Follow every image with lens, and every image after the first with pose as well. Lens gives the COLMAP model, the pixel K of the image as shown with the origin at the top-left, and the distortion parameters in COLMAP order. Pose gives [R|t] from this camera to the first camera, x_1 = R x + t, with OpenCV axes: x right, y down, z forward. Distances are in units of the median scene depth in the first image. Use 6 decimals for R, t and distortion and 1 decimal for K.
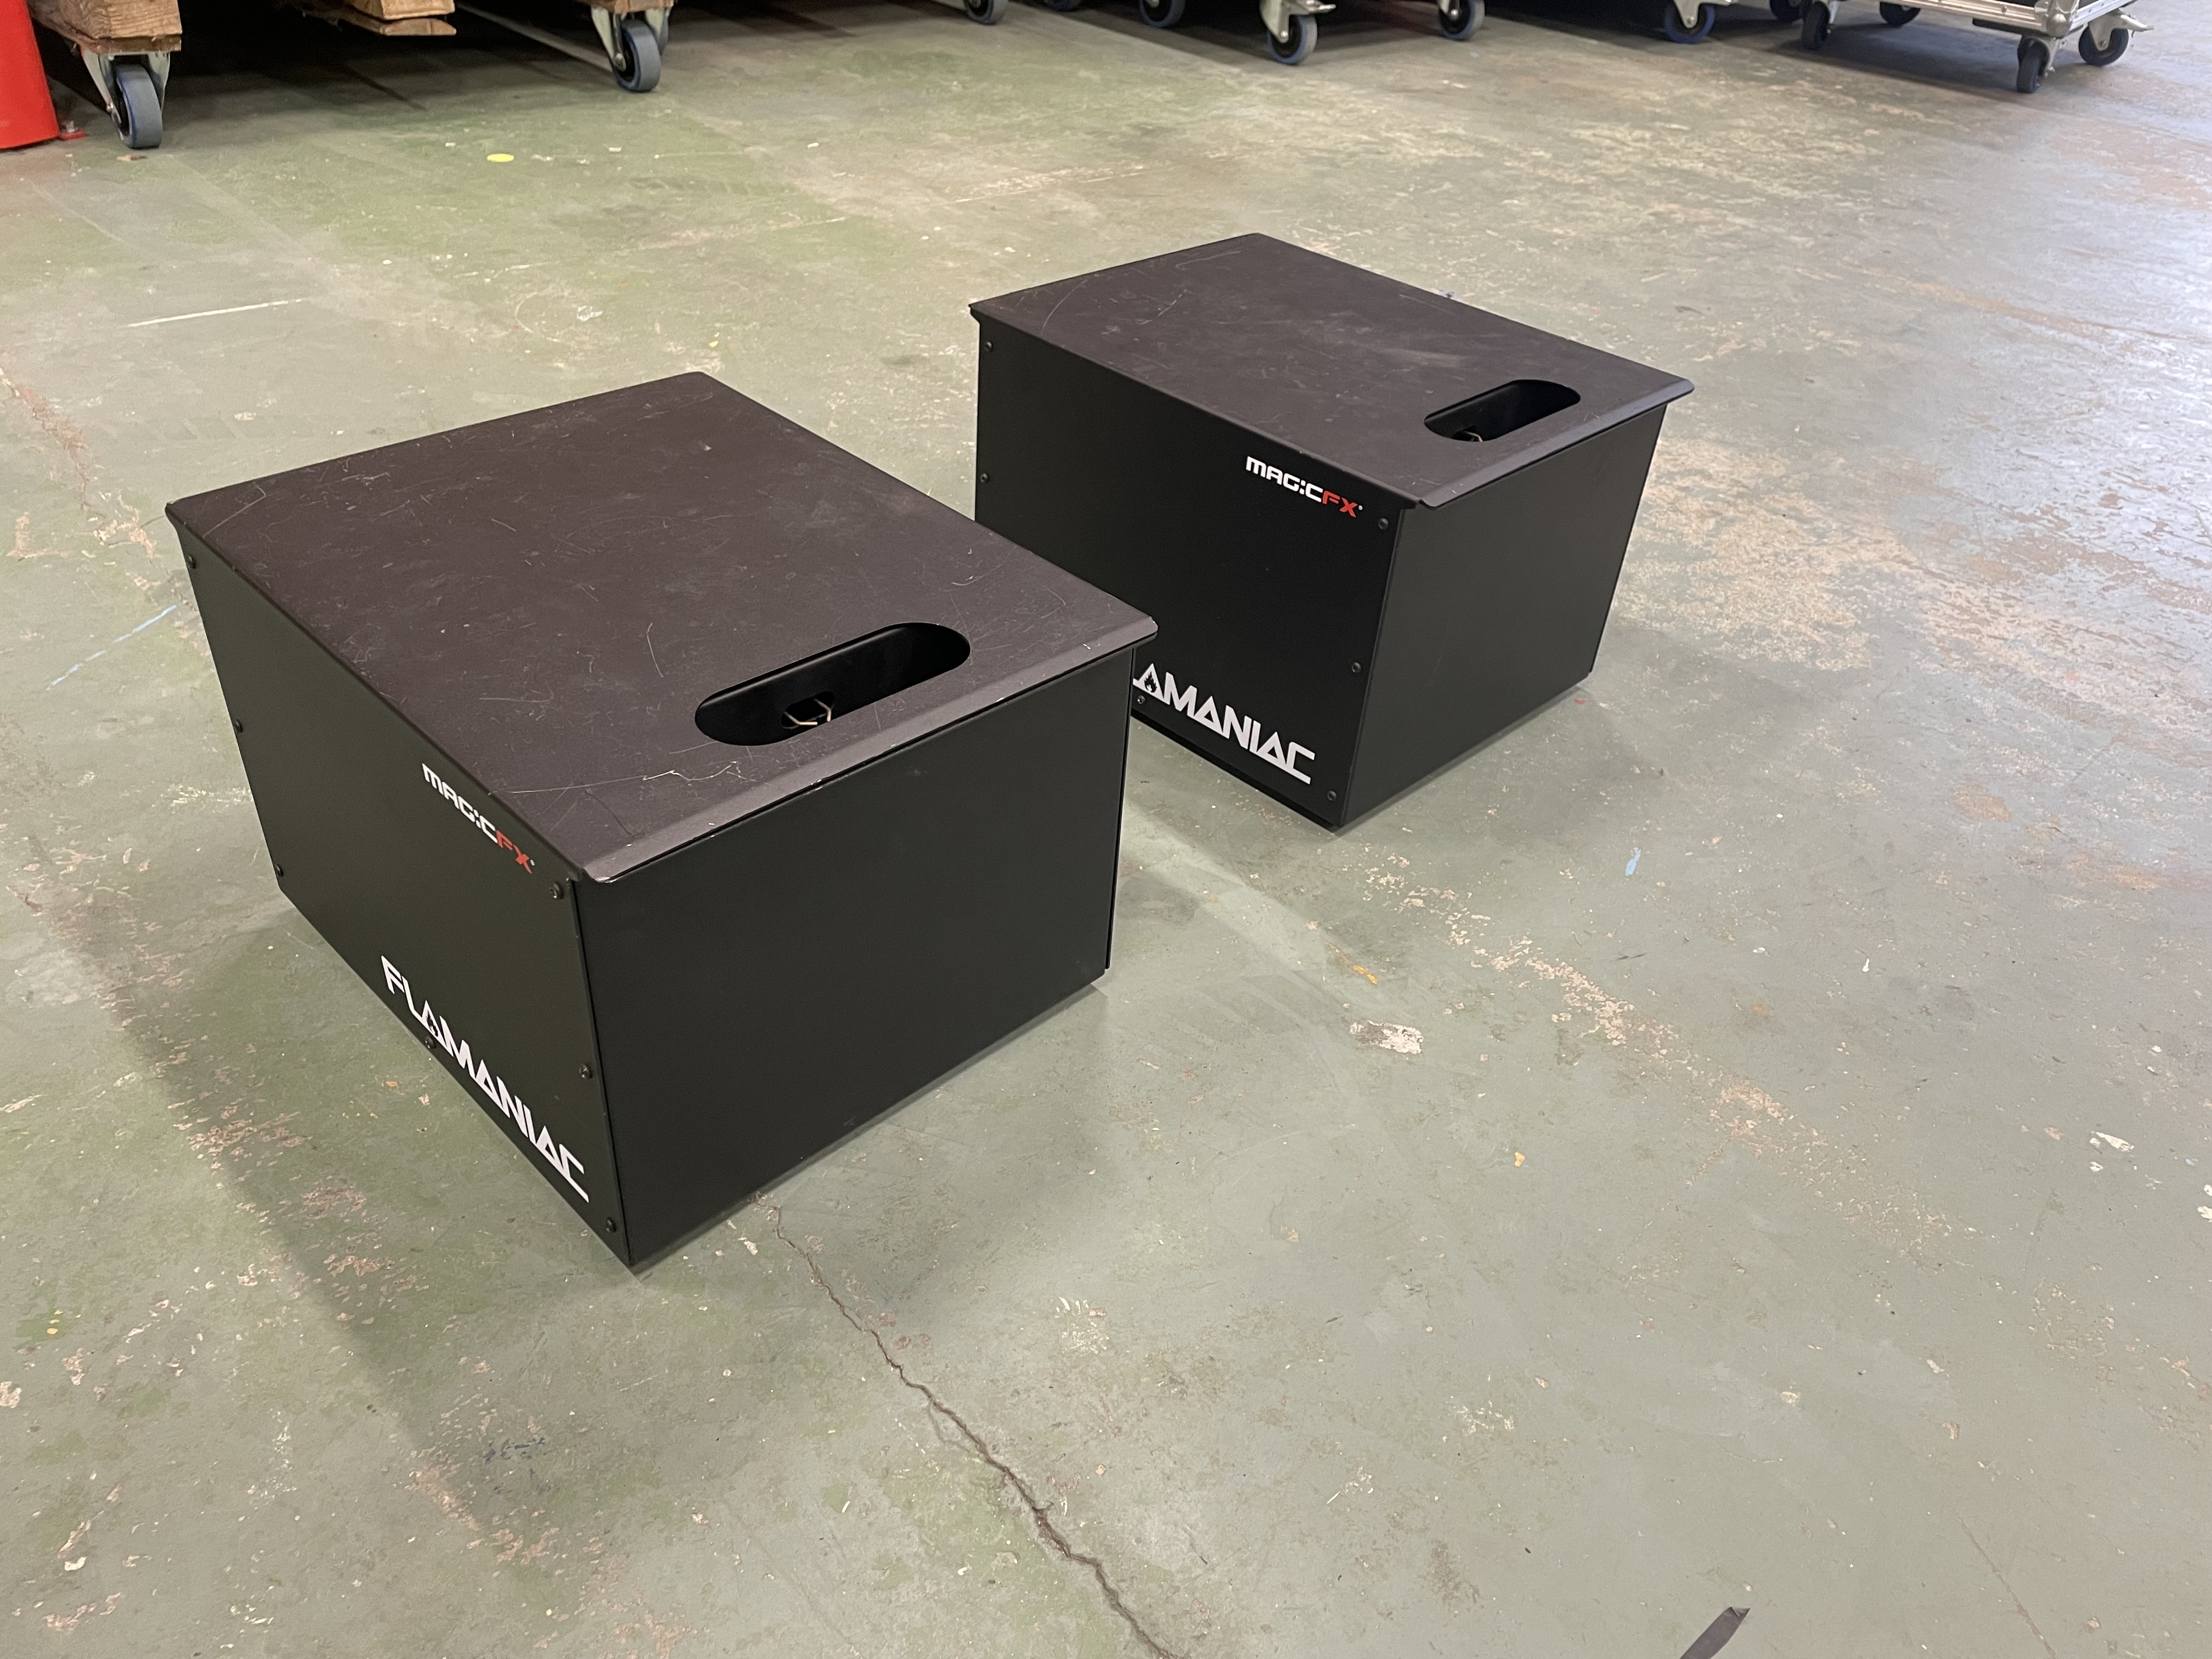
lens RADIAL K [[1669.2, 0, 1106.0], [0, 1669.2, 829.2], [0, 0, 1]] dist [0.023844, -0.021276]
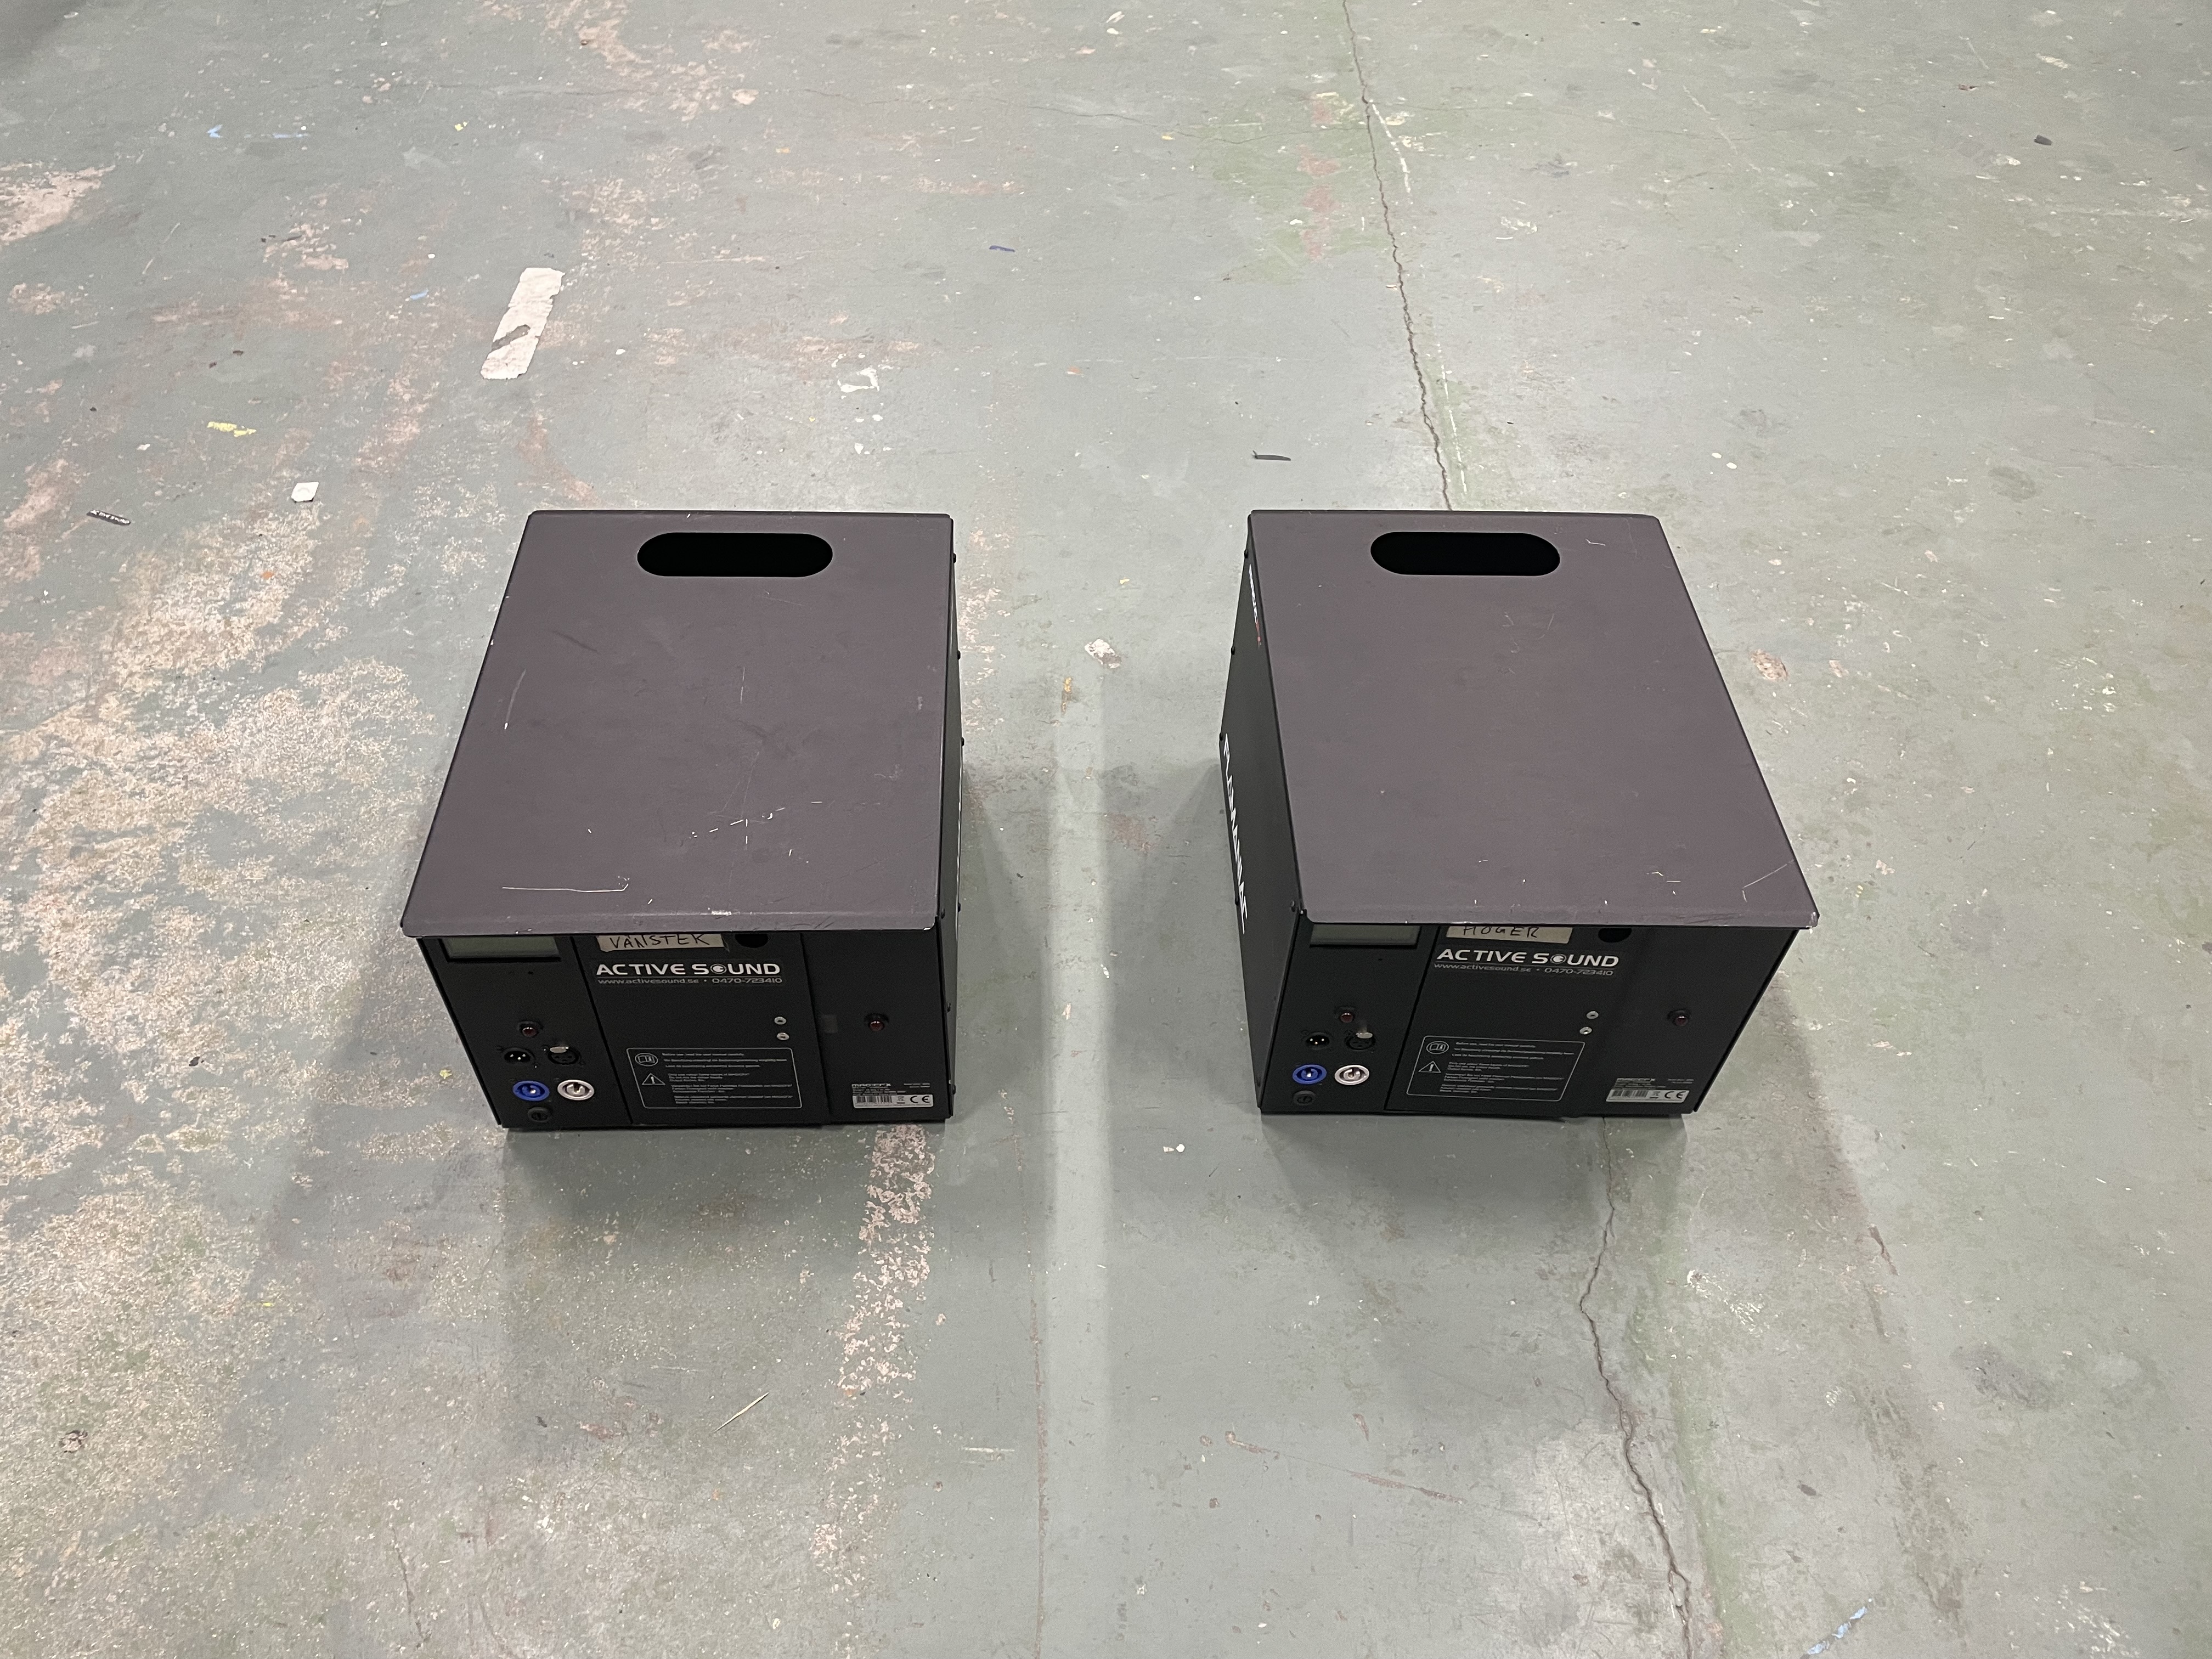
lens RADIAL K [[1669.2, 0, 1107.8], [0, 1669.2, 828.0], [0, 0, 1]] dist [0.023844, -0.021276]
pose [[-0.728618, -0.562779, 0.390379, -0.372592], [0.331277, 0.209293, 0.920028, -0.884187], [-0.599476, 0.799673, 0.033941, 0.726146]]
